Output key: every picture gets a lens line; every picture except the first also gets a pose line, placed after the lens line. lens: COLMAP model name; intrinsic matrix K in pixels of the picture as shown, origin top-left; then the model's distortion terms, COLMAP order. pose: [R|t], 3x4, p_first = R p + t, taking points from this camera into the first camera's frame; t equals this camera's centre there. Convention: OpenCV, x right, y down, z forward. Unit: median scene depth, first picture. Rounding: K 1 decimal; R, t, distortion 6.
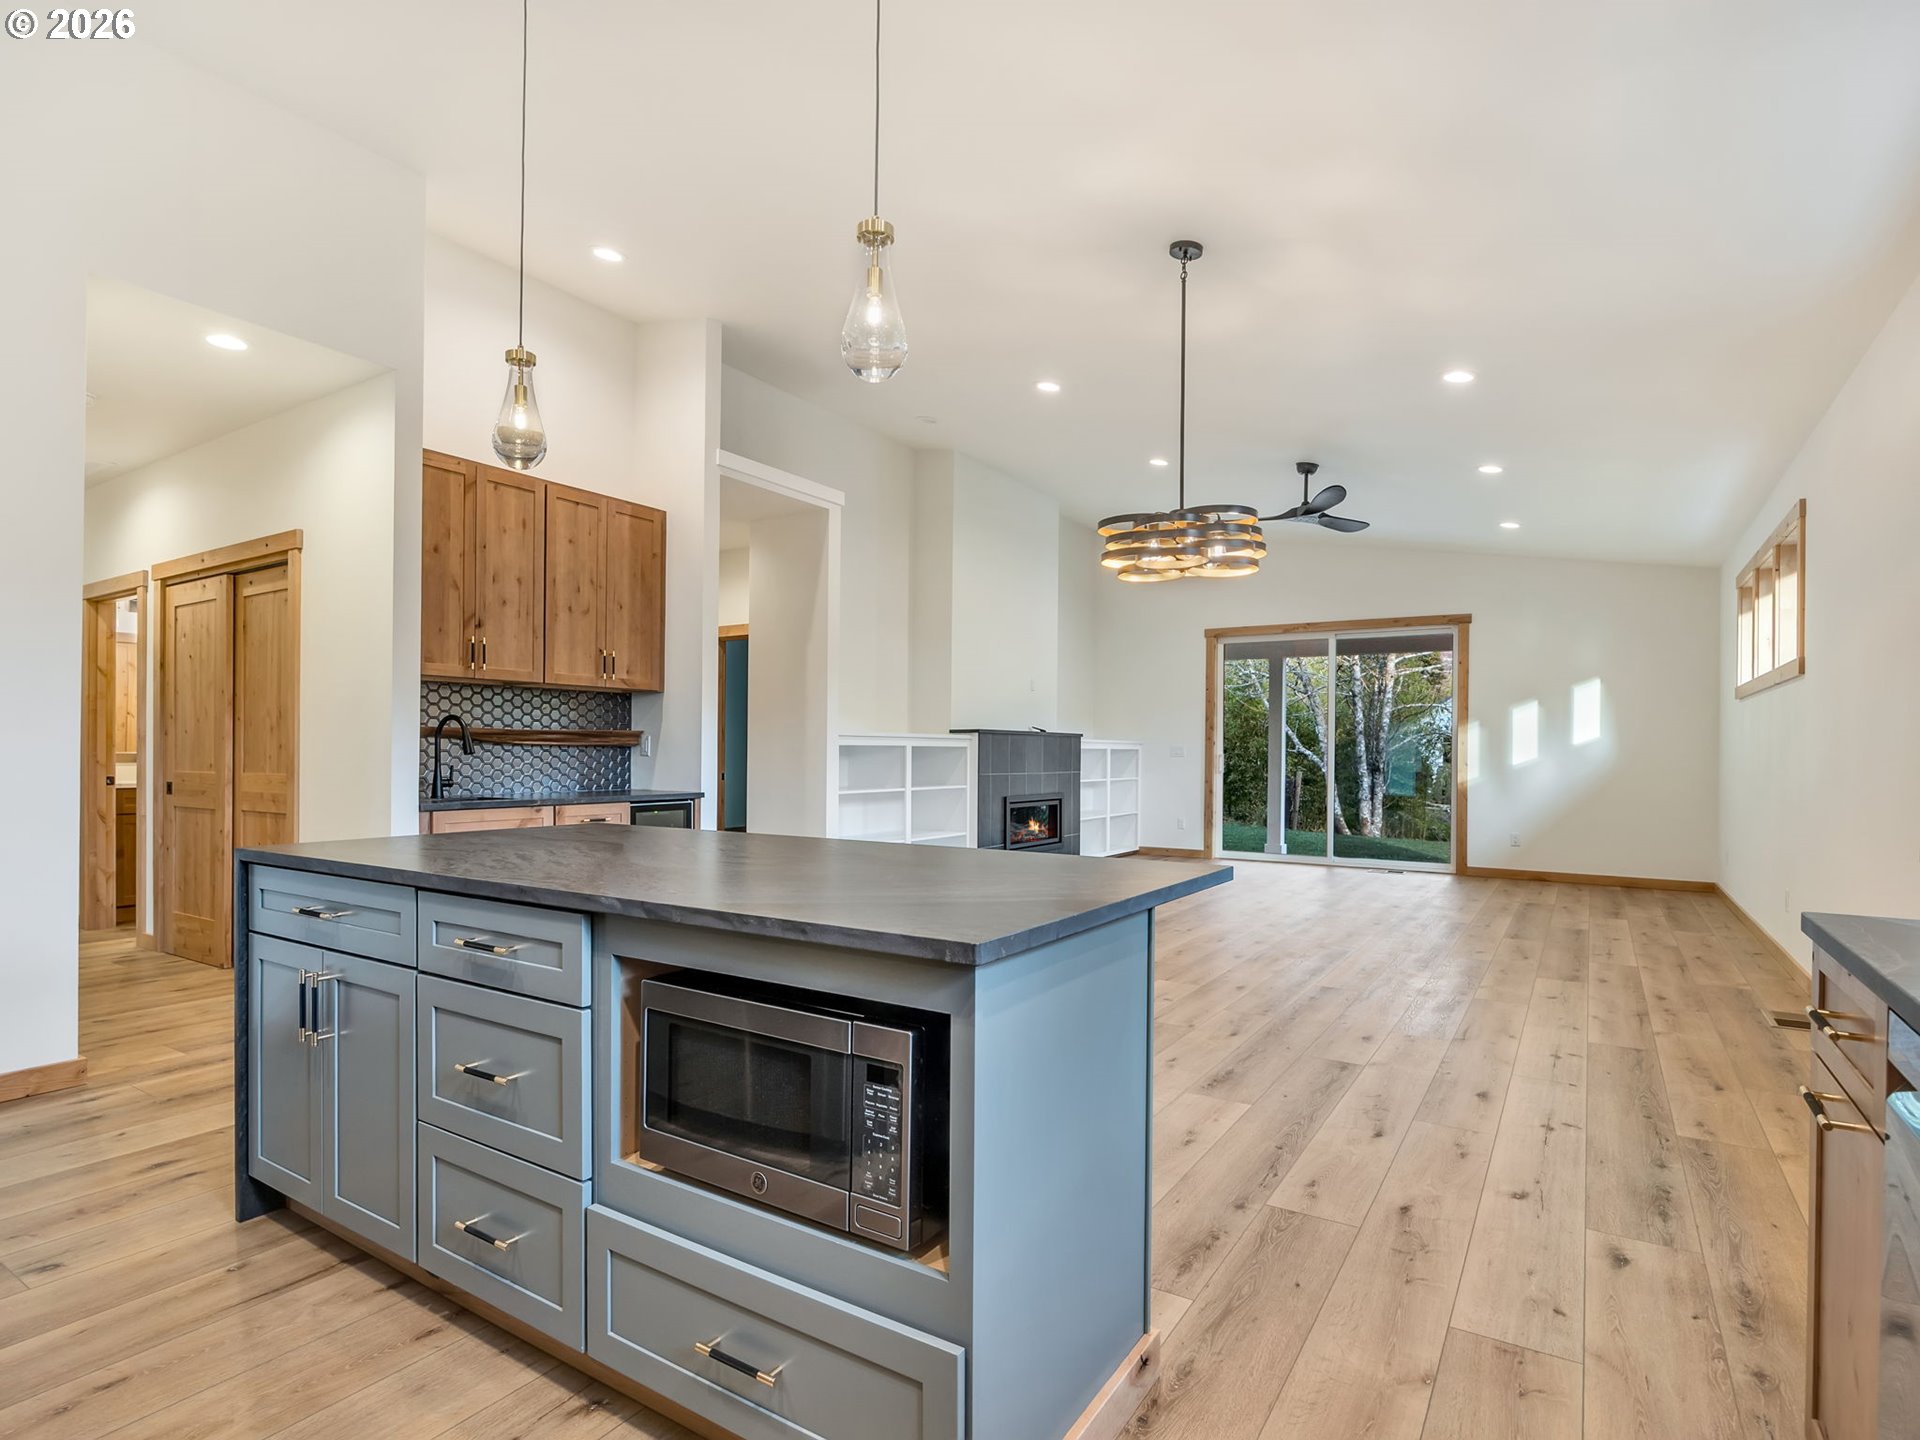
lens RADIAL K [[988.1, 0, 962.0], [0, 988.1, 740.4], [0, 0, 1]] dist [-0.001127, -0.000531]
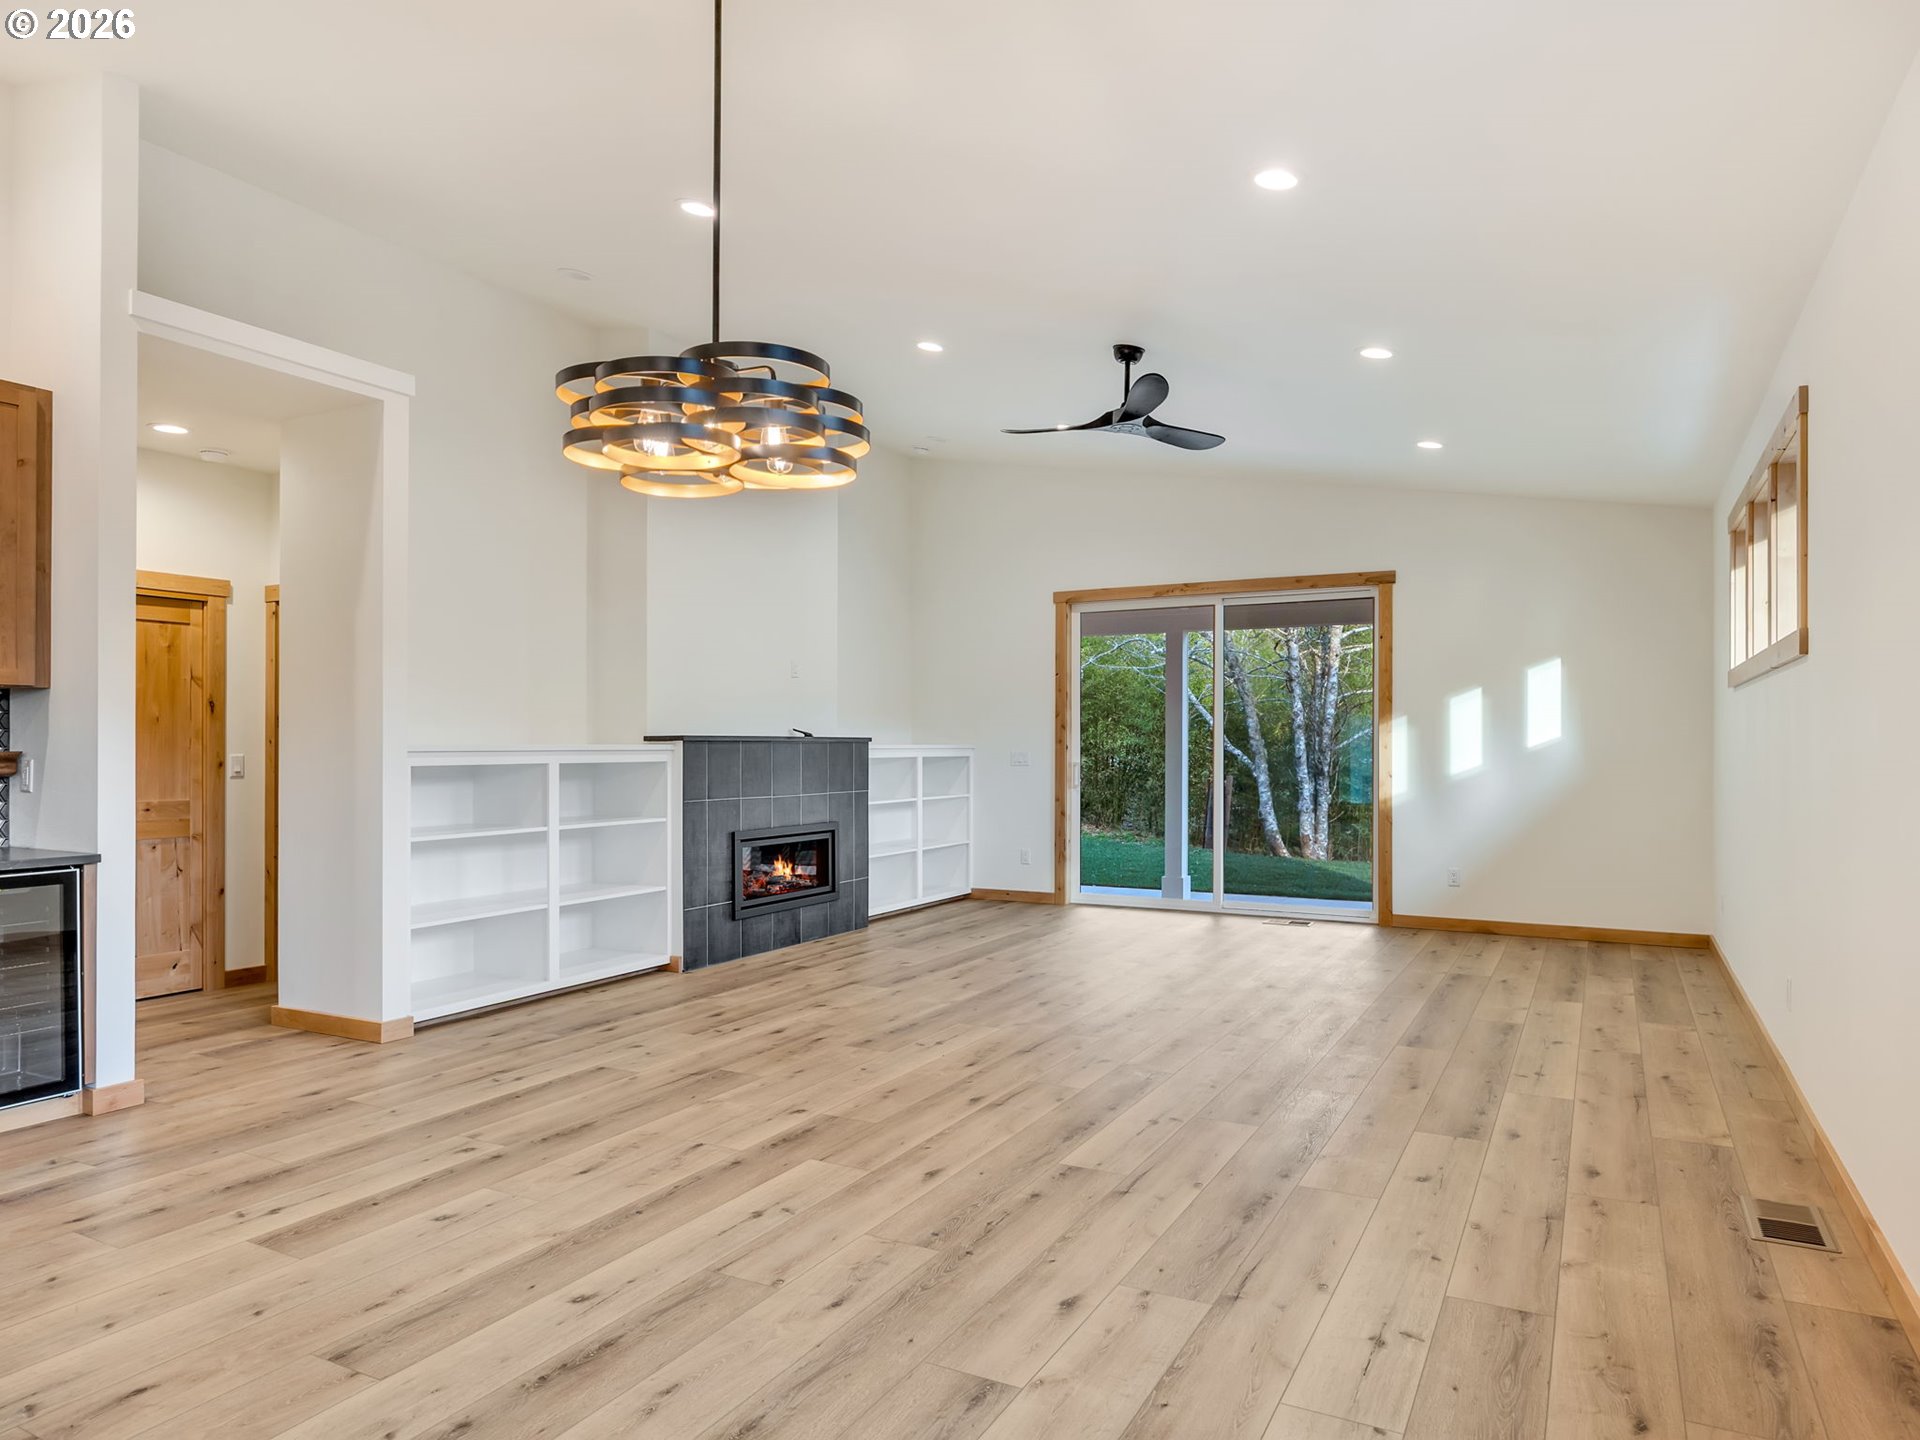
lens RADIAL K [[1220.8, 0, 945.4], [0, 1220.8, 731.3], [0, 0, 1]] dist [0.002387, -0.001939]
pose [[0.997028, -0.007132, 0.076708, 0.187211], [0.007310, 0.999971, -0.002049, -0.015920], [-0.076691, 0.002604, 0.997052, 0.200286]]
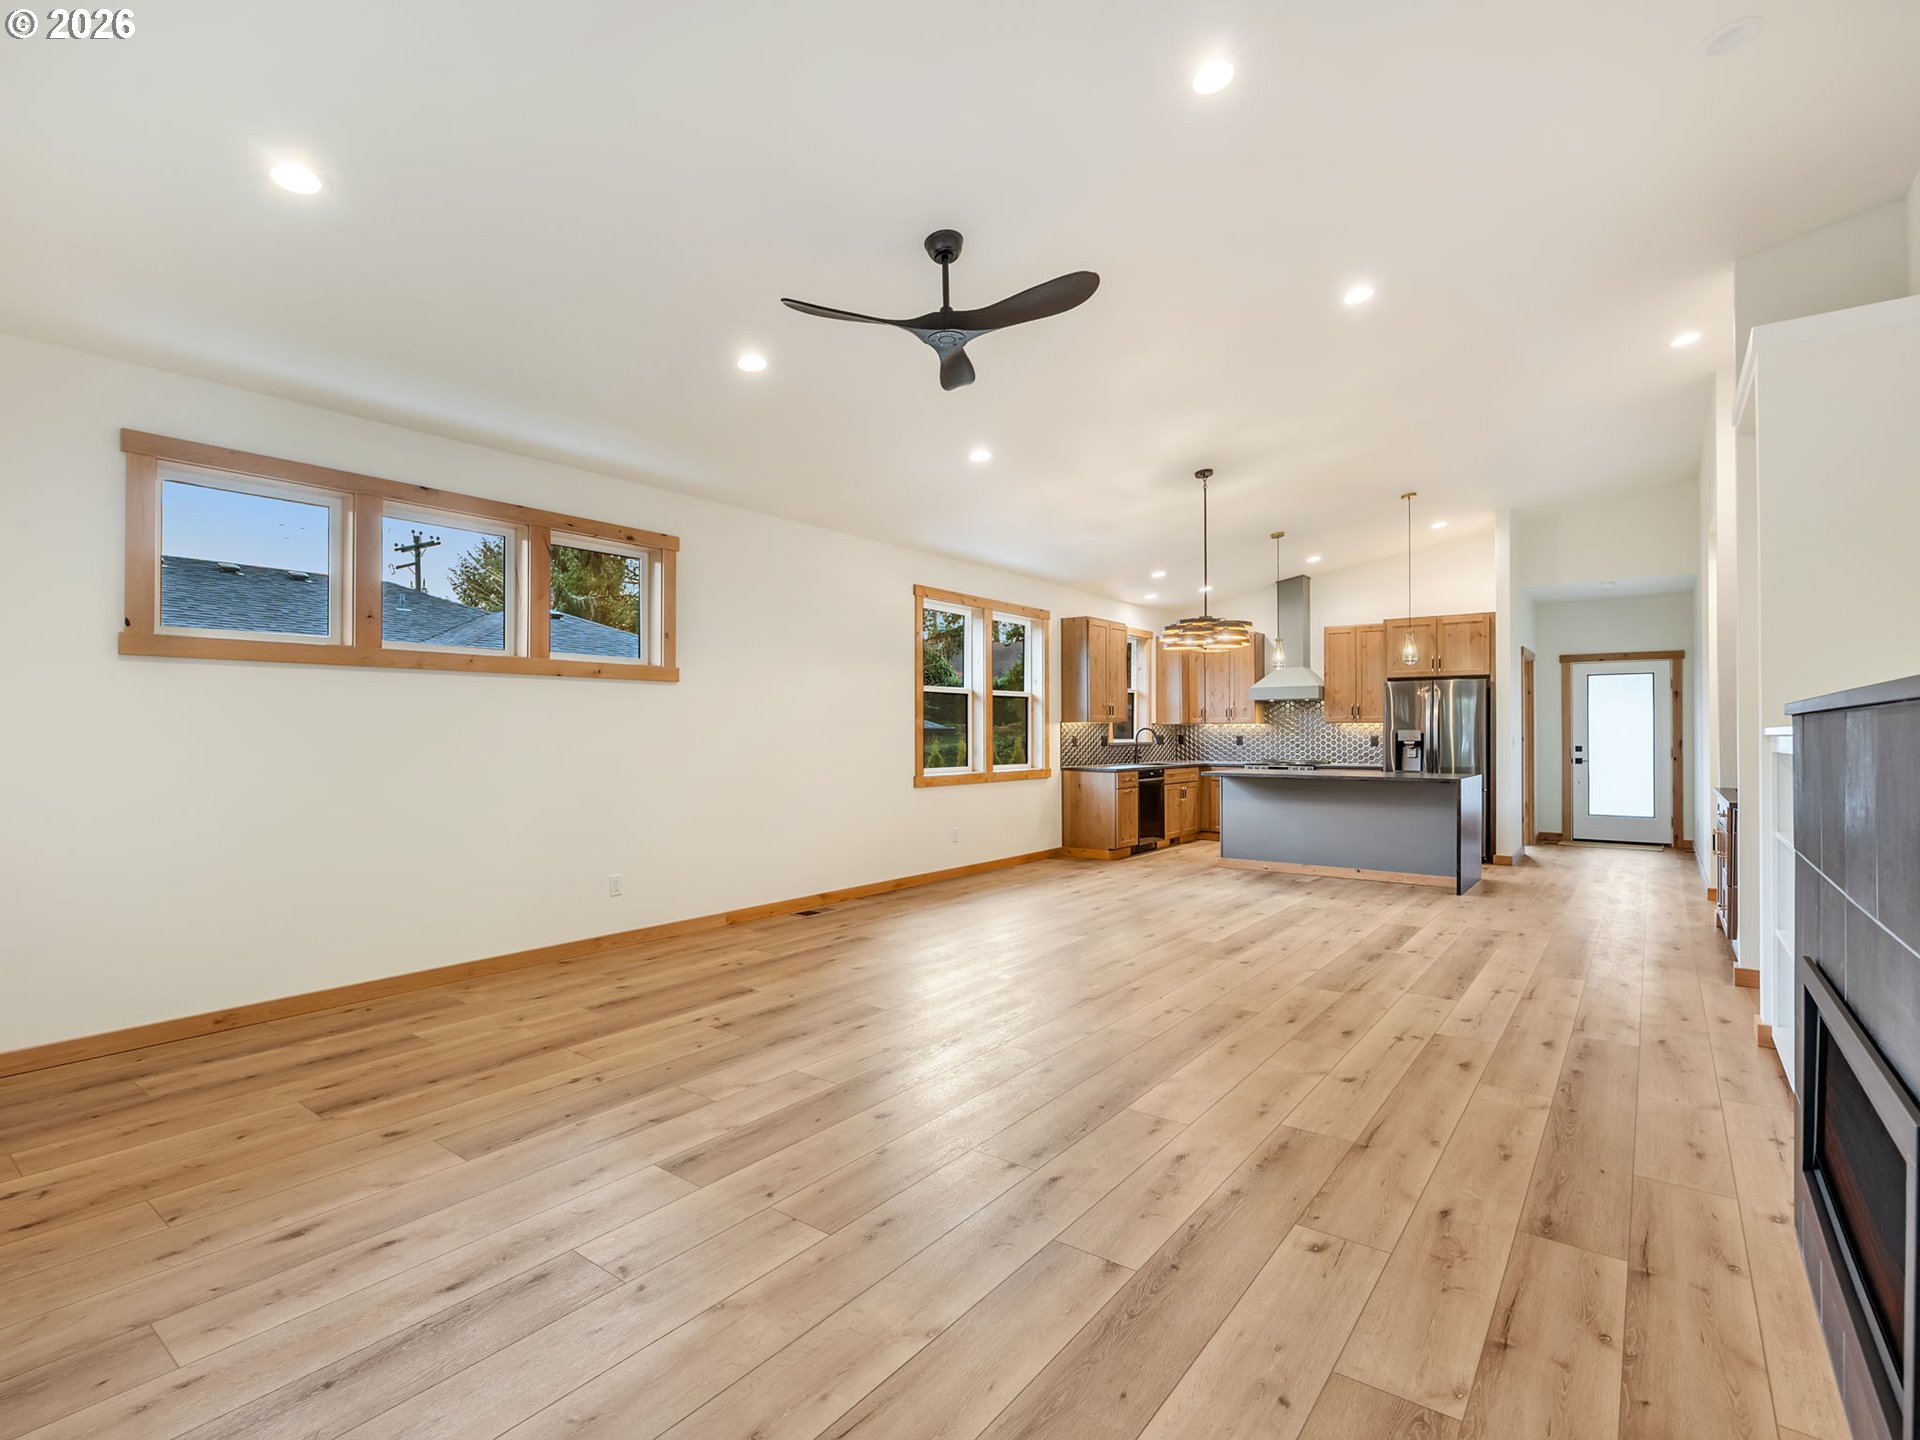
lens RADIAL K [[988.1, 0, 935.1], [0, 988.1, 732.3], [0, 0, 1]] dist [-0.001127, -0.000531]
pose [[-0.996926, -0.000859, 0.078338, 0.364087], [-0.001414, 0.999974, -0.007032, -0.002120], [-0.078330, -0.007121, -0.996902, 1.814661]]
